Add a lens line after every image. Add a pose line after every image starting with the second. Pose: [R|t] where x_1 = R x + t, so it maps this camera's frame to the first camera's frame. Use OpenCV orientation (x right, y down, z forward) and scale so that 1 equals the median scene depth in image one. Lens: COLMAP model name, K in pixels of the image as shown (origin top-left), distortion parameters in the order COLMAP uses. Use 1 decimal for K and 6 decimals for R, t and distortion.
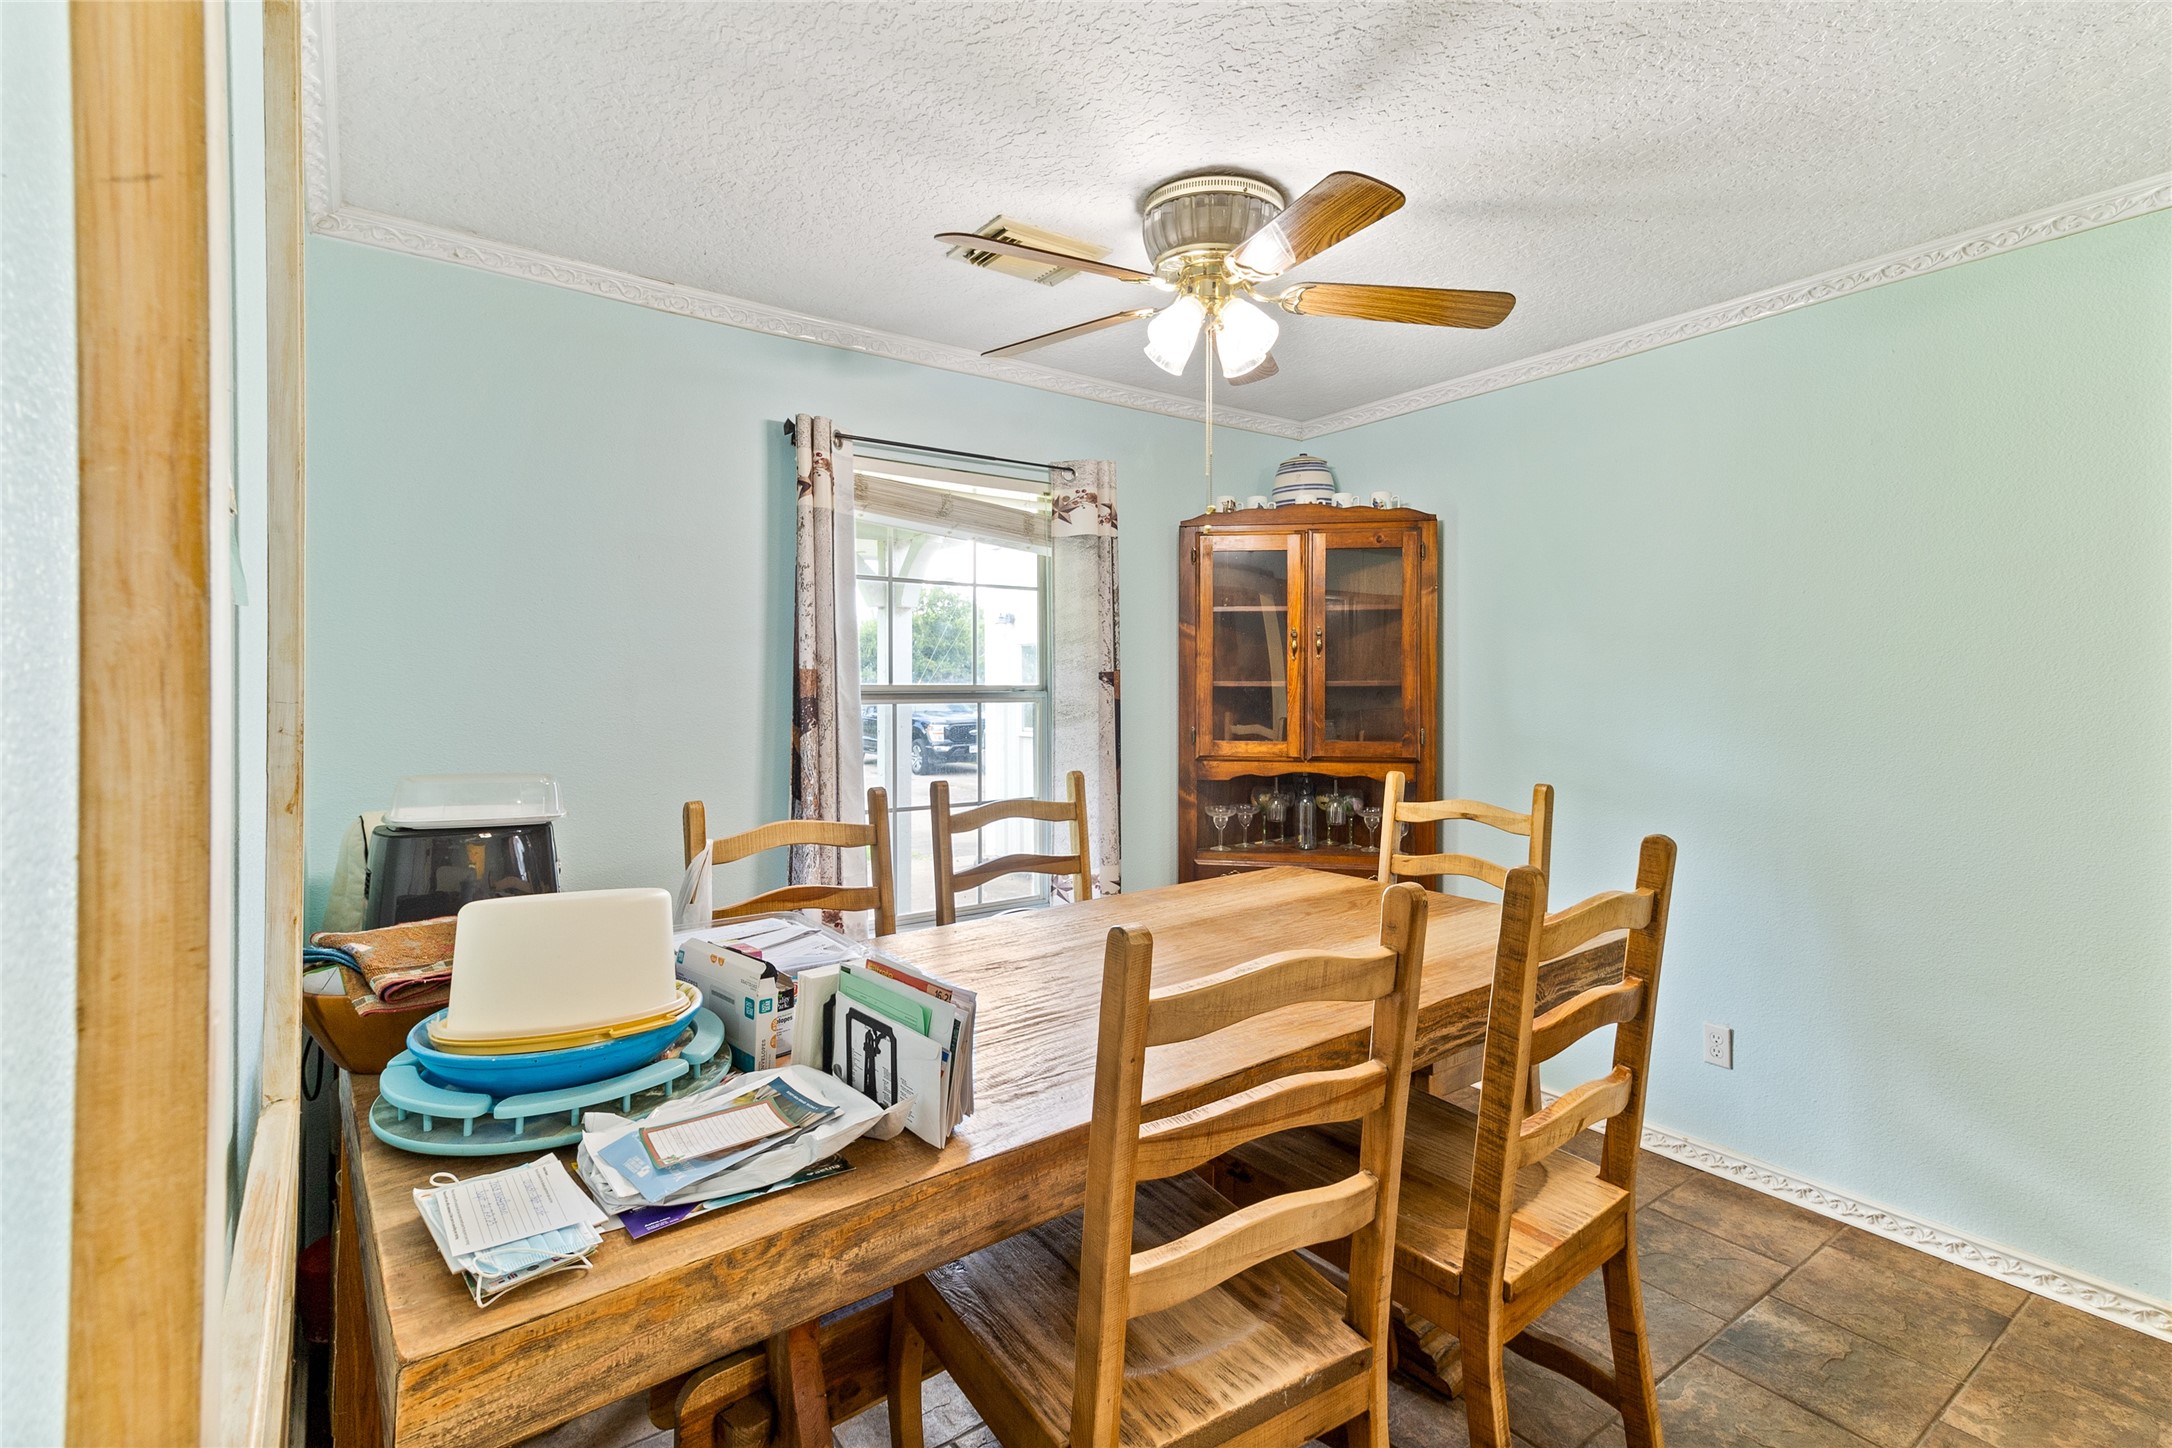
lens RADIAL K [[990.2, 0, 1090.0], [0, 990.2, 704.1], [0, 0, 1]] dist [0.004076, 0.001144]
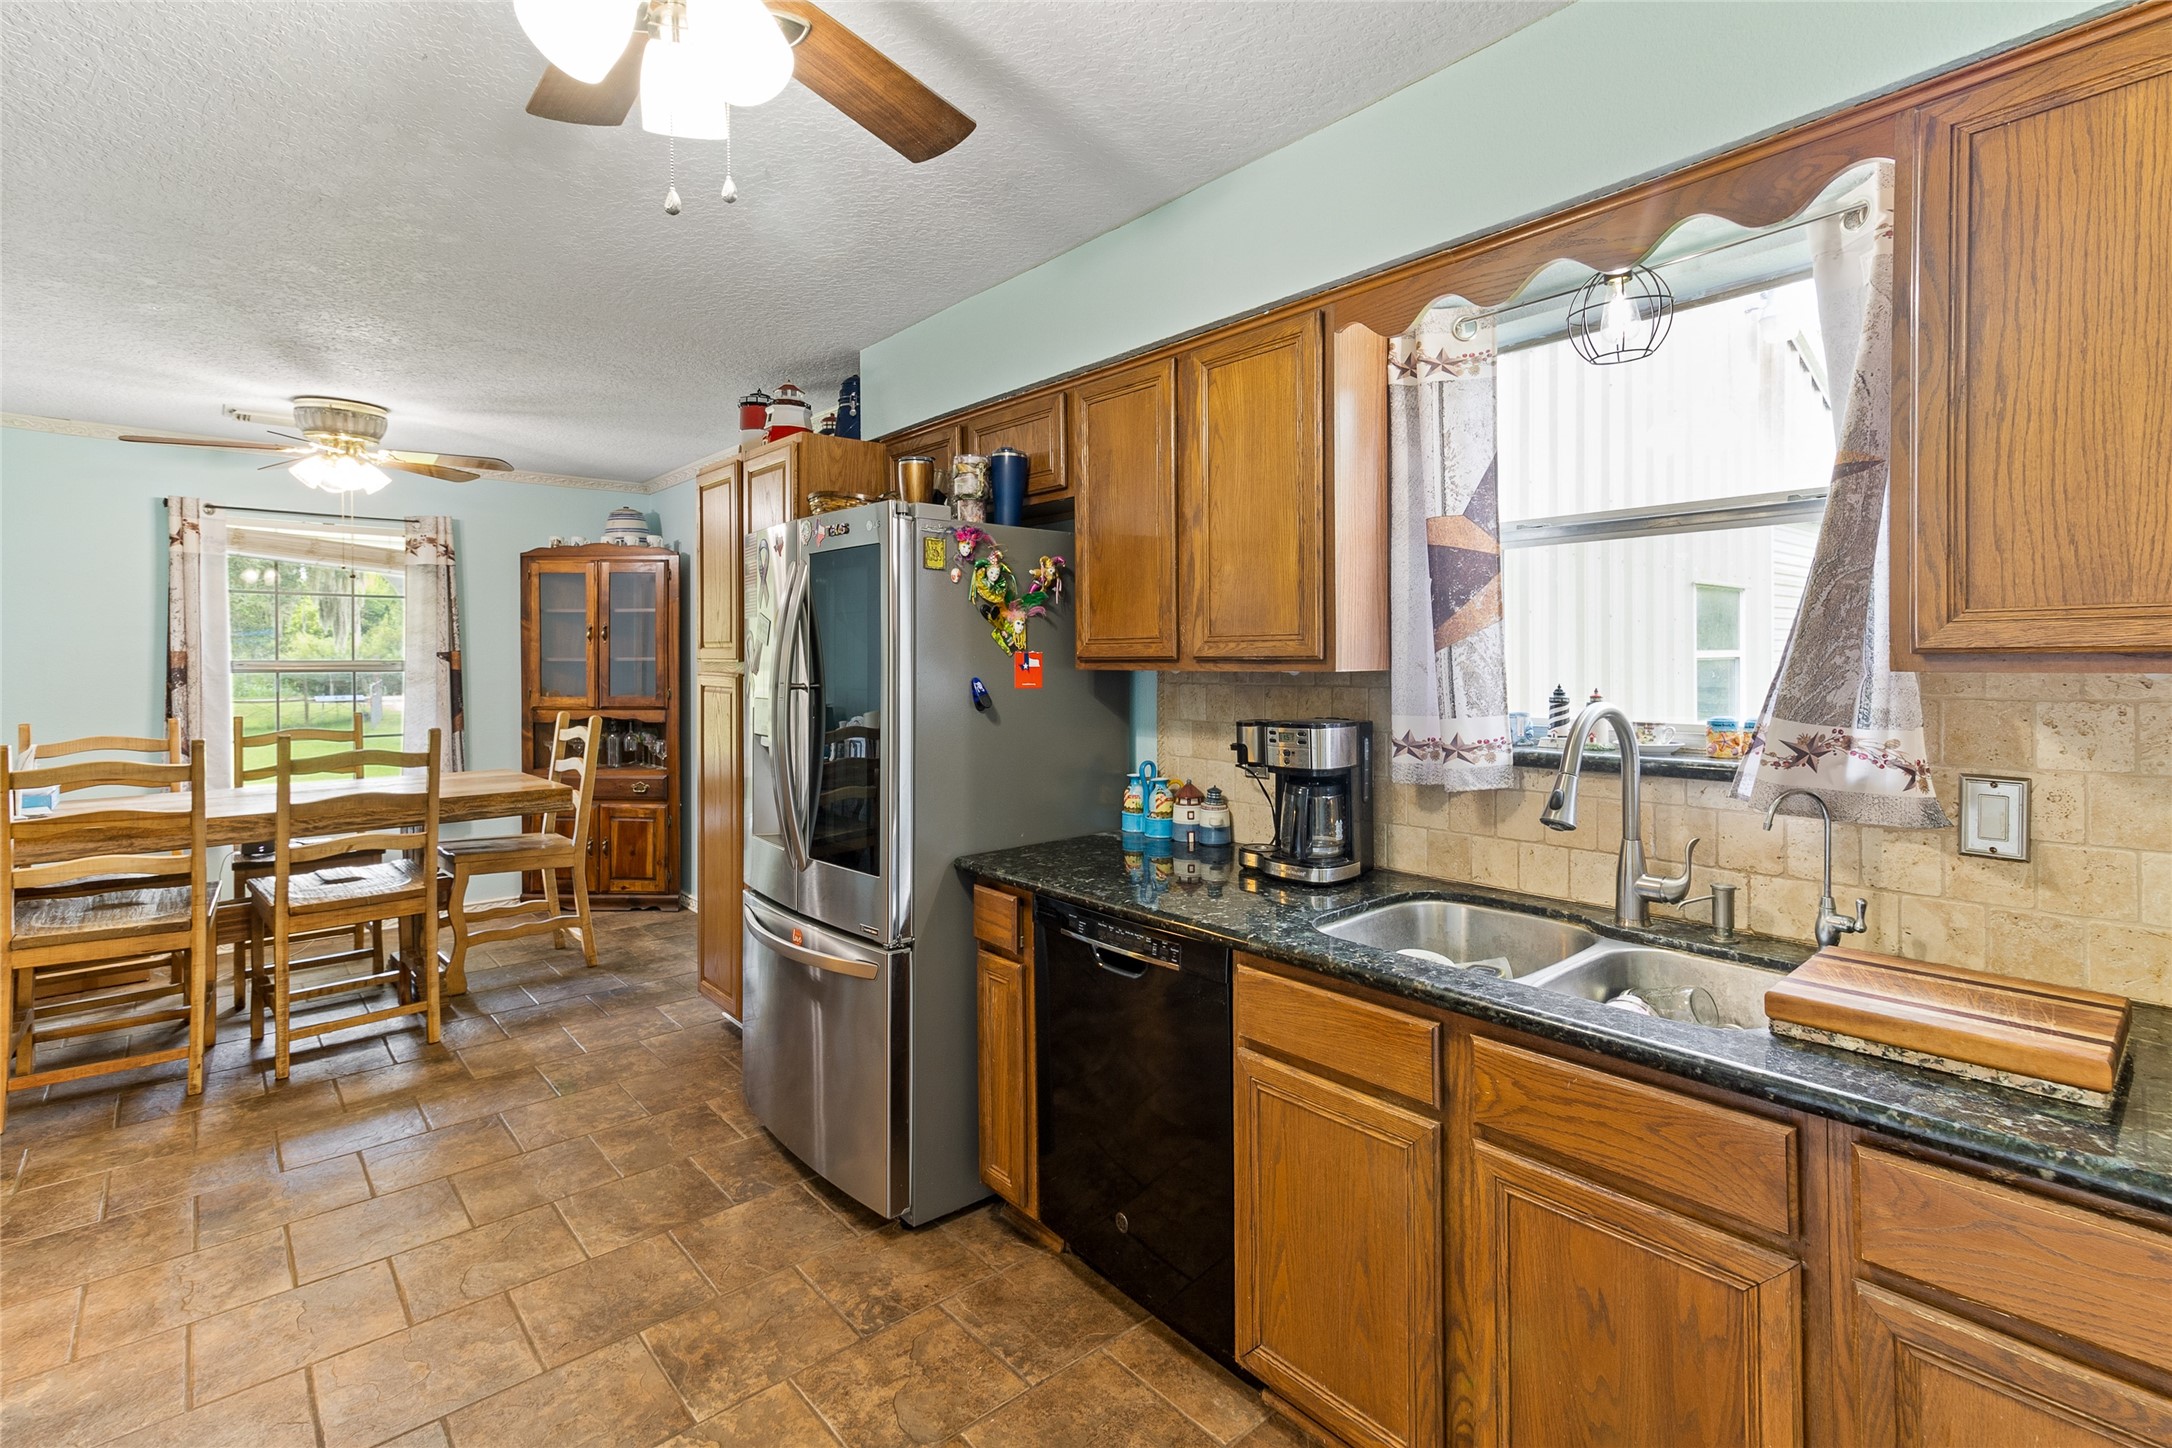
lens RADIAL K [[990.2, 0, 1124.7], [0, 990.2, 670.9], [0, 0, 1]] dist [0.004076, 0.001144]
pose [[0.997169, -0.002816, 0.075143, 0.980337], [0.003304, 0.999974, -0.006362, 0.010921], [-0.075123, 0.006592, 0.997153, -0.643367]]
